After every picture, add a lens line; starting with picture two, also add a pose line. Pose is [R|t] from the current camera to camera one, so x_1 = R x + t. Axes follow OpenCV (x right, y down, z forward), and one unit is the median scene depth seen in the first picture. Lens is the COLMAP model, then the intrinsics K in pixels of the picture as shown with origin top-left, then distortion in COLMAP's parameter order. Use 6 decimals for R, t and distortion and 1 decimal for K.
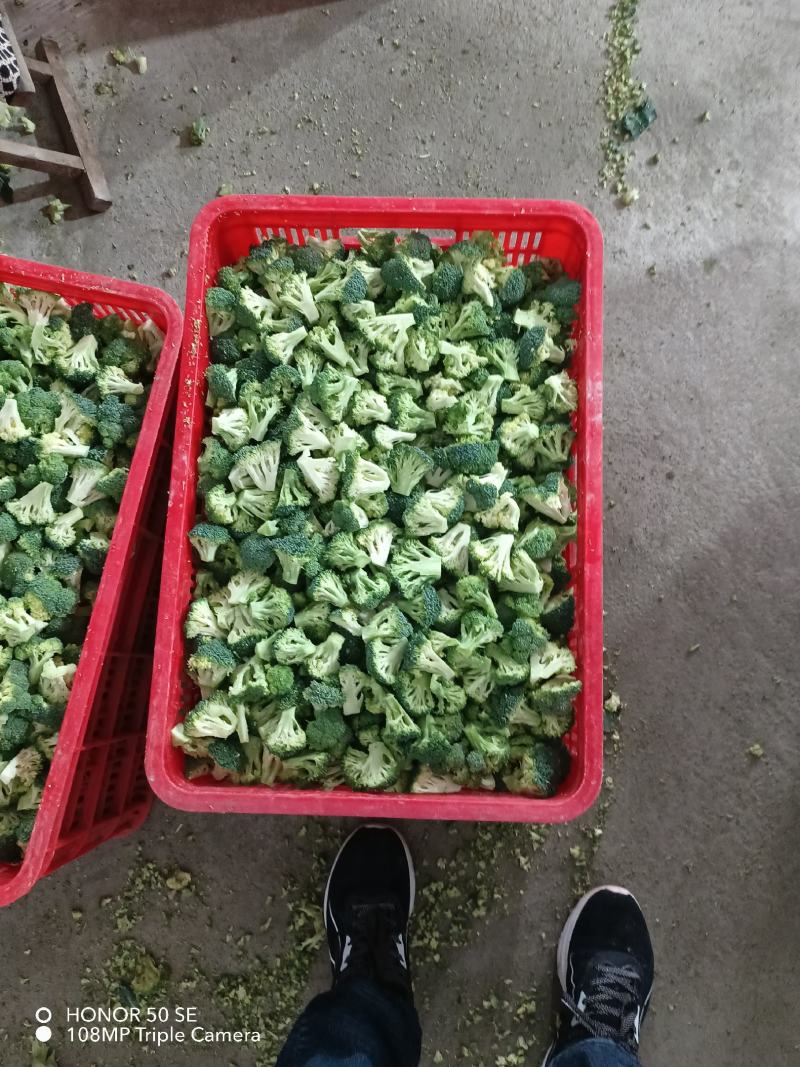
lens RADIAL K [[865.3, 0, 400.0], [0, 865.3, 533.5], [0, 0, 1]] dist [0.000484, 0.049792]
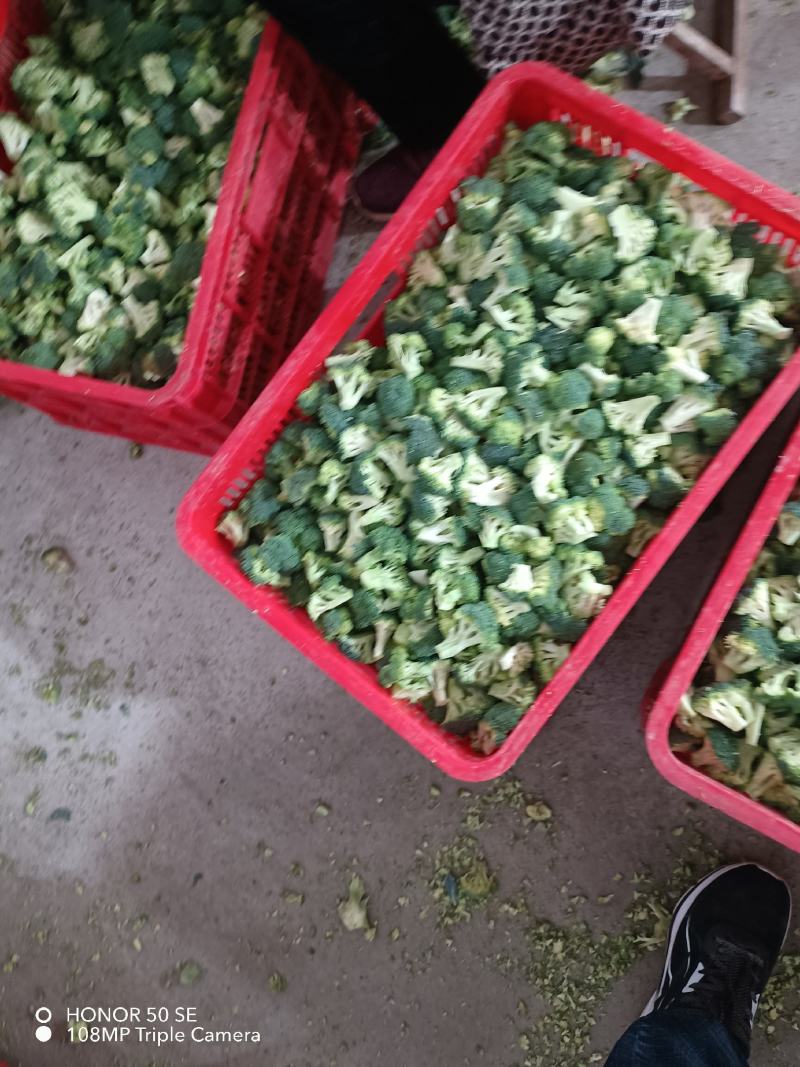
lens RADIAL K [[865.3, 0, 400.0], [0, 865.3, 533.5], [0, 0, 1]] dist [0.000484, 0.049792]
pose [[0.873955, 0.408081, -0.263954, -0.333360], [-0.388737, 0.912926, 0.124298, 0.065440], [0.291694, -0.006022, 0.956493, 0.023777]]
